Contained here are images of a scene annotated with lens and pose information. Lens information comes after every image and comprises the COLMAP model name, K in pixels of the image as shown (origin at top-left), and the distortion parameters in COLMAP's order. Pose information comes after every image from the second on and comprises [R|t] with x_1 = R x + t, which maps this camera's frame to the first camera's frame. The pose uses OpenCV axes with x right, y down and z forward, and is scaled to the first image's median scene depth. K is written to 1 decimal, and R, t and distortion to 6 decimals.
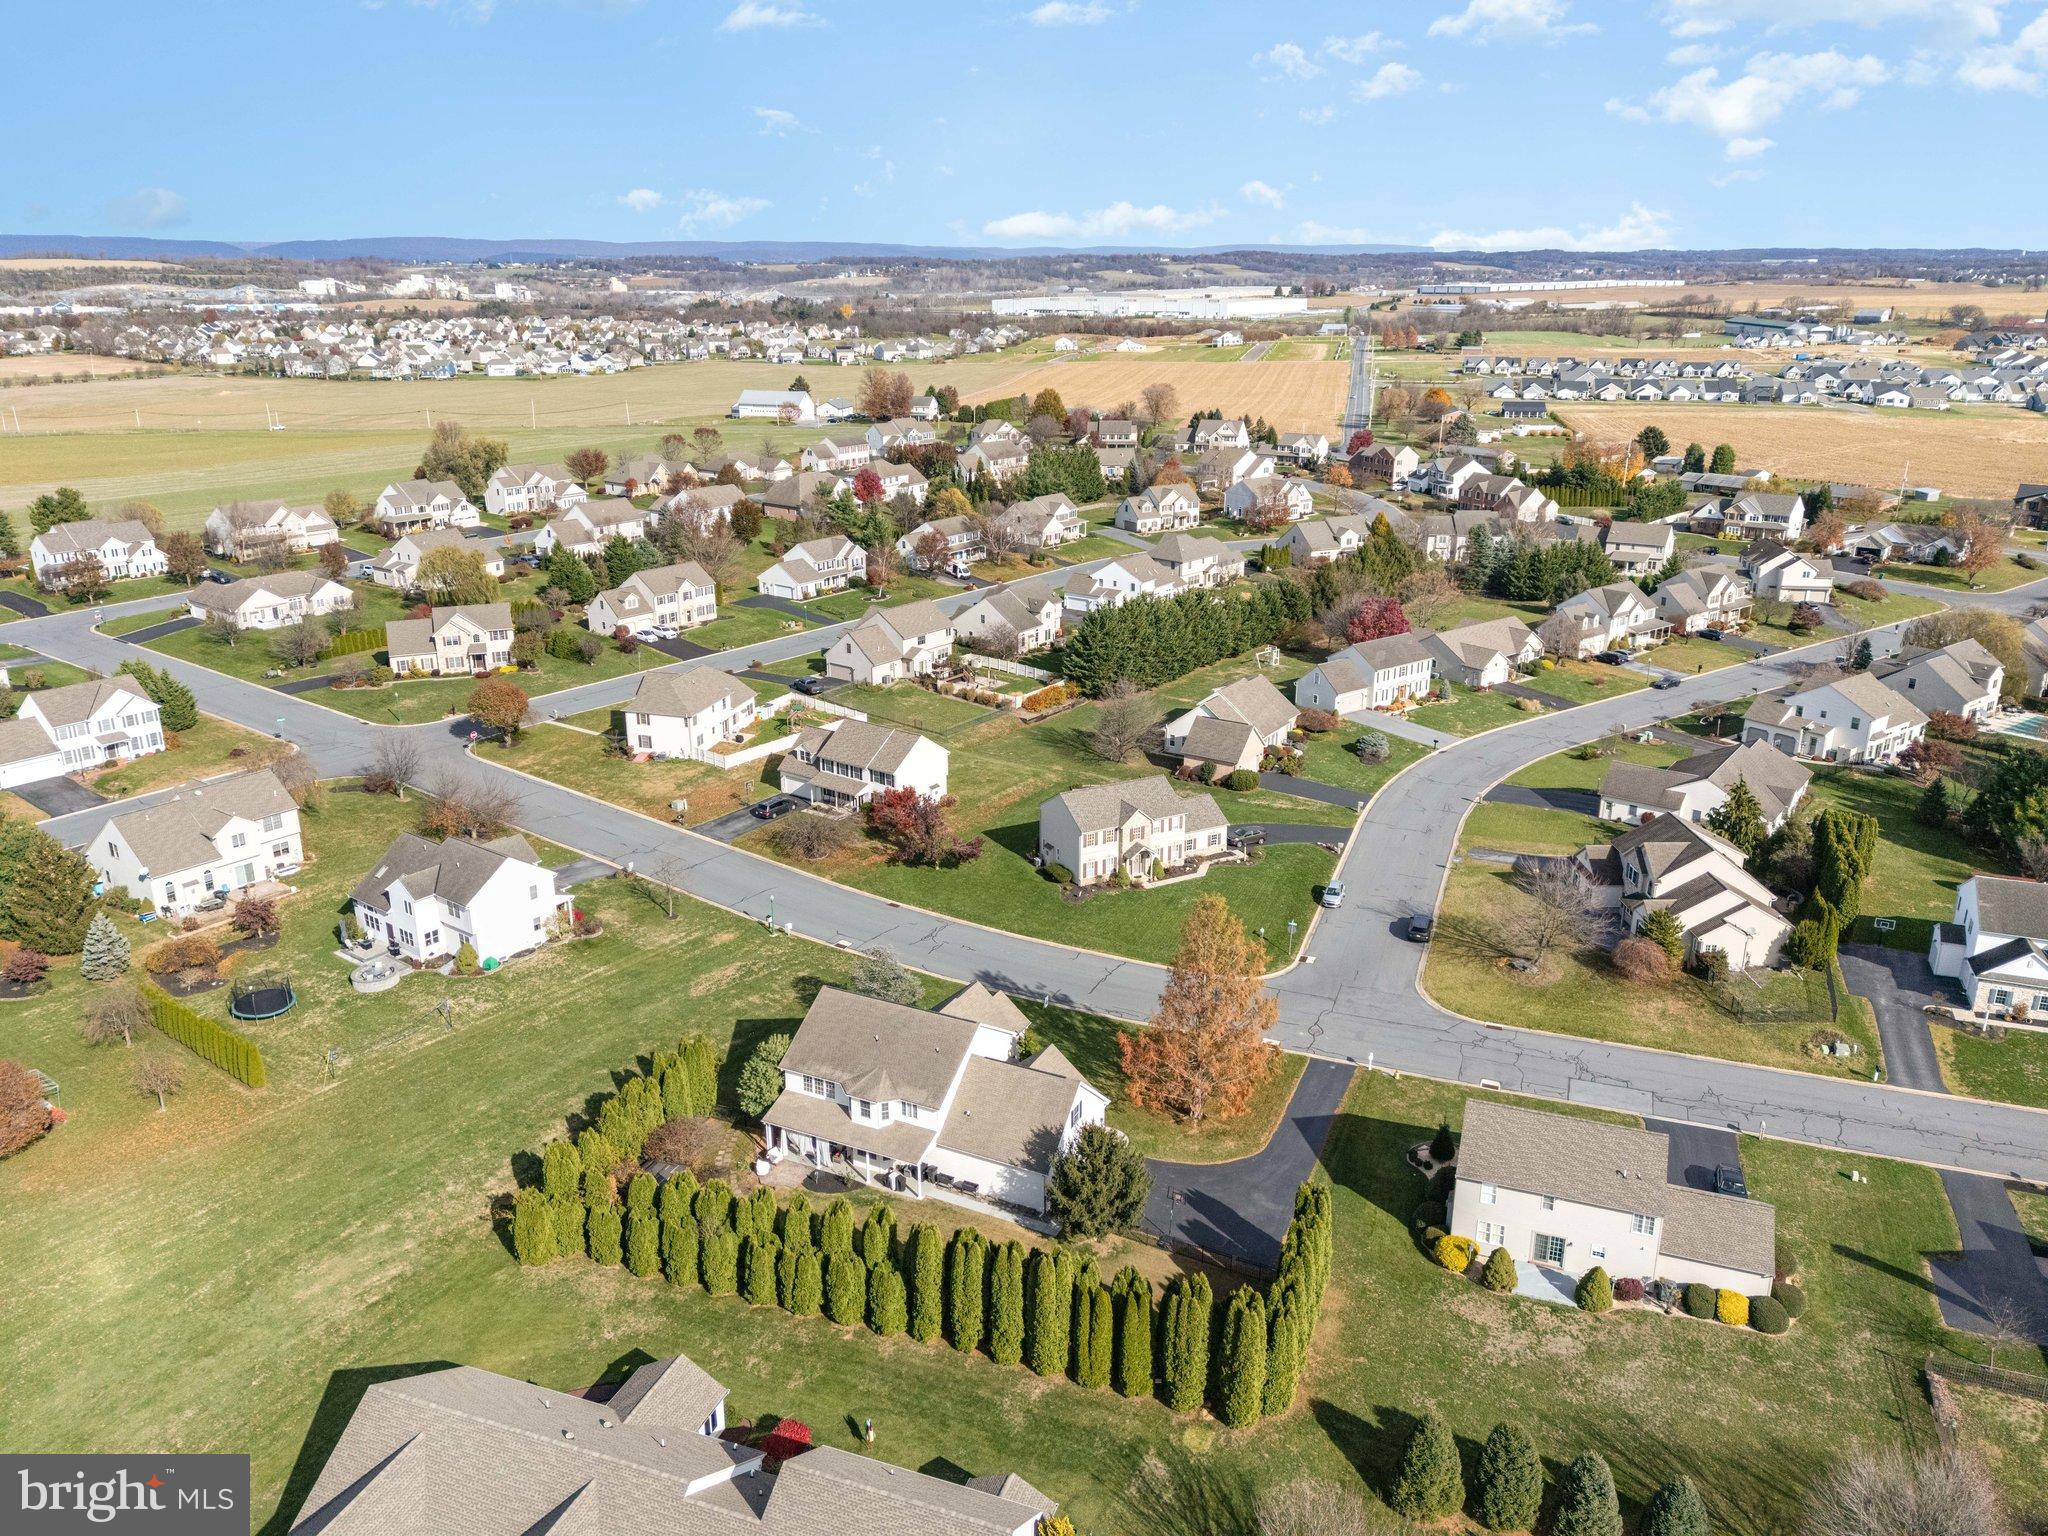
lens RADIAL K [[1491.5, 0, 1036.9], [0, 1491.5, 762.7], [0, 0, 1]] dist [0.075530, -0.063343]
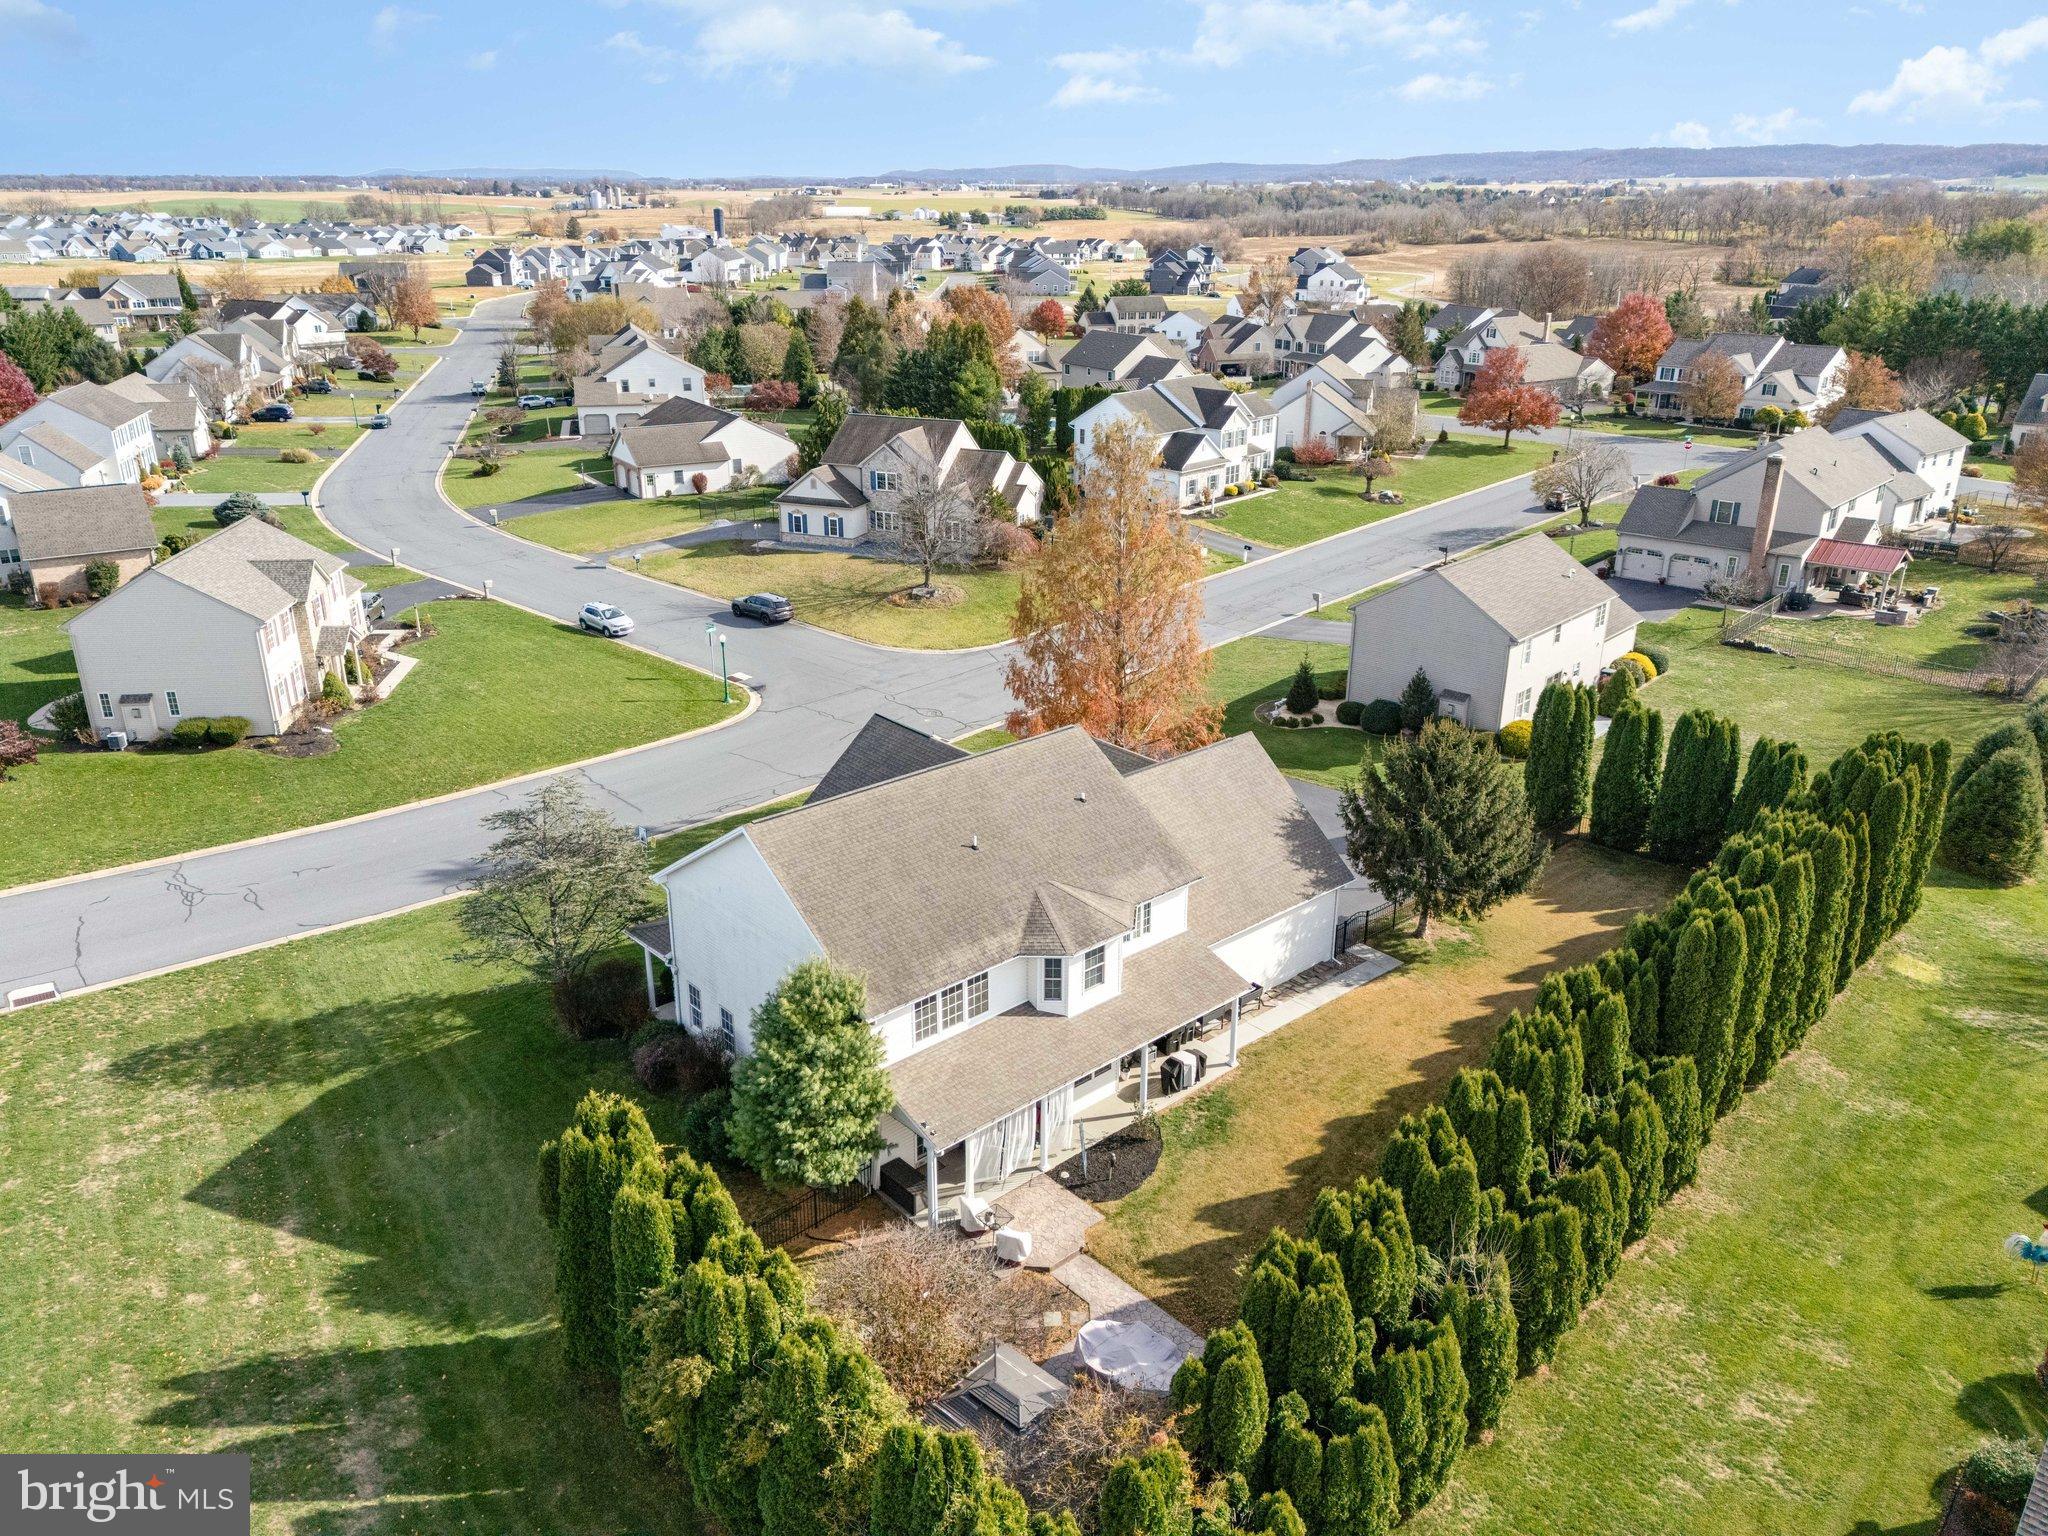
lens RADIAL K [[1491.5, 0, 1036.9], [0, 1491.5, 762.7], [0, 0, 1]] dist [0.075530, -0.063343]
pose [[0.377002, -0.336411, 0.862958, -0.240463], [0.295722, 0.926661, 0.232051, 0.036840], [-0.877734, 0.167712, 0.448837, 0.415267]]
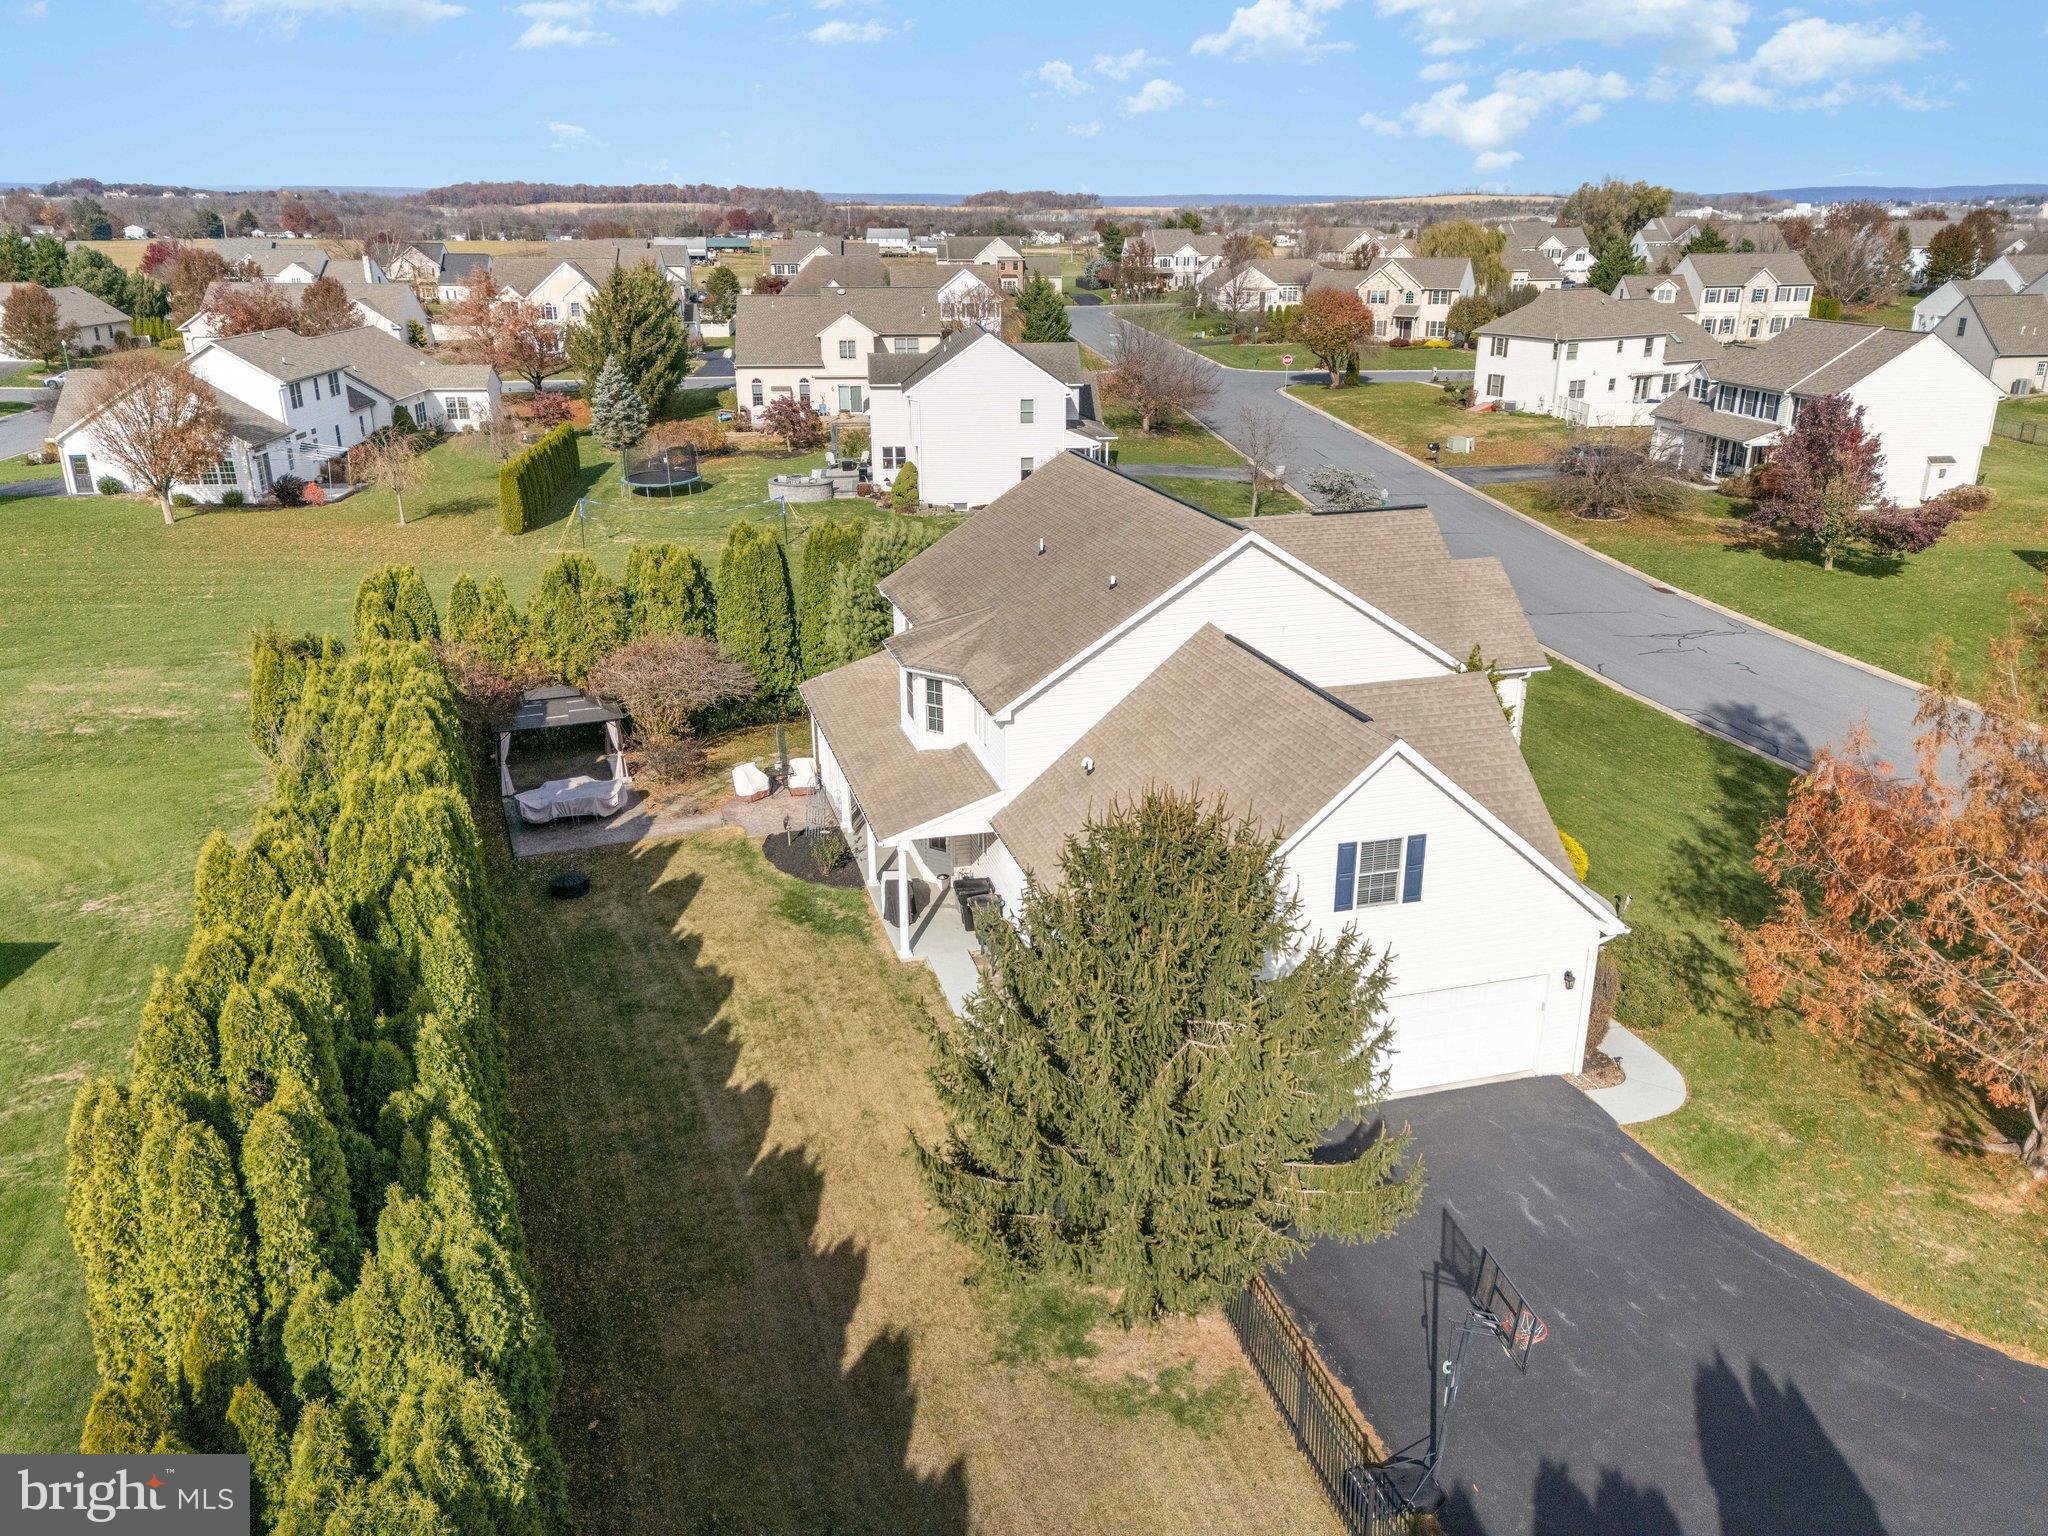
lens RADIAL K [[1491.5, 0, 1036.9], [0, 1491.5, 762.7], [0, 0, 1]] dist [0.075530, -0.063343]
pose [[0.675753, 0.245815, -0.694933, 0.083629], [-0.229766, 0.966031, 0.118284, 0.101374], [0.700403, 0.079741, 0.709279, 0.391823]]
